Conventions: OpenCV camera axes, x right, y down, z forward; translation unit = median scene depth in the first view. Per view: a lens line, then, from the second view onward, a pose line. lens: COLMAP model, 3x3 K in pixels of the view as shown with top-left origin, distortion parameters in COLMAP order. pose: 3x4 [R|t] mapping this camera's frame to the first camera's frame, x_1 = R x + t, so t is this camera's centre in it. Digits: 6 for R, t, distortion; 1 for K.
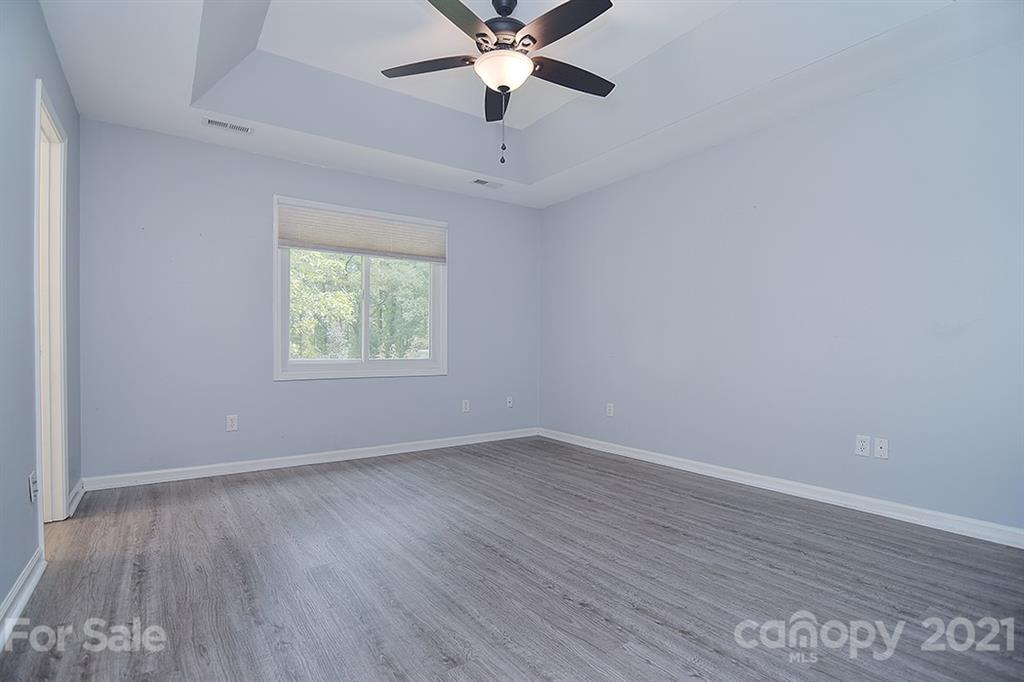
lens RADIAL K [[496.1, 0, 512.0], [0, 496.1, 344.2], [0, 0, 1]] dist [-0.013990, -0.004202]
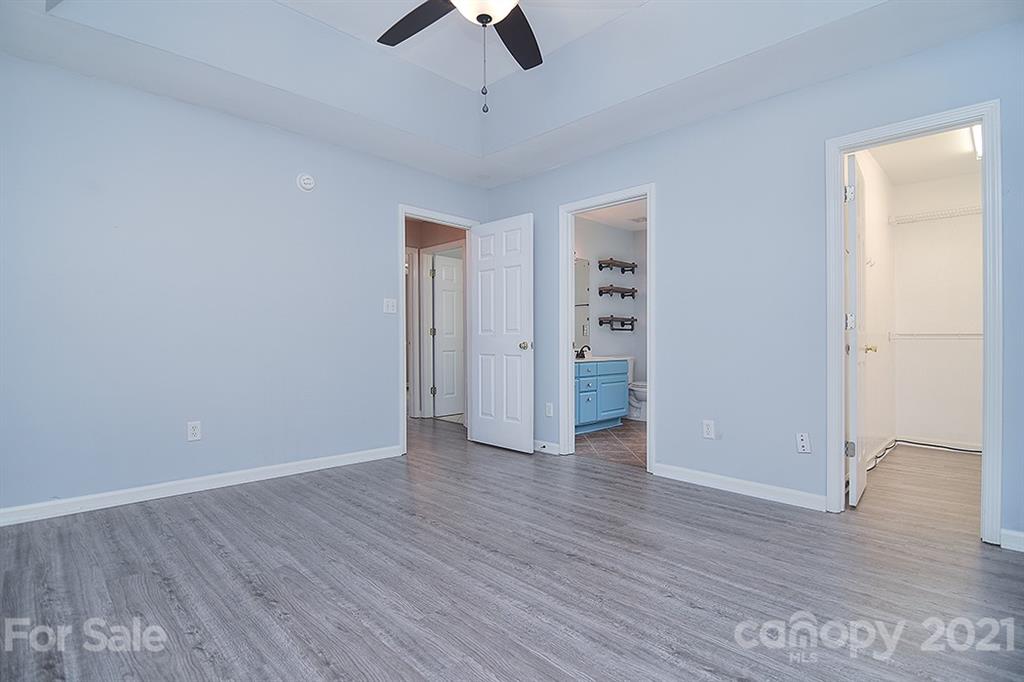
lens RADIAL K [[496.1, 0, 511.0], [0, 496.1, 341.8], [0, 0, 1]] dist [-0.013990, -0.004202]
pose [[-0.985649, -0.005712, -0.168708, 0.088500], [-0.005077, 0.999978, -0.004195, 0.008546], [0.168729, -0.003278, -0.985657, 2.072376]]
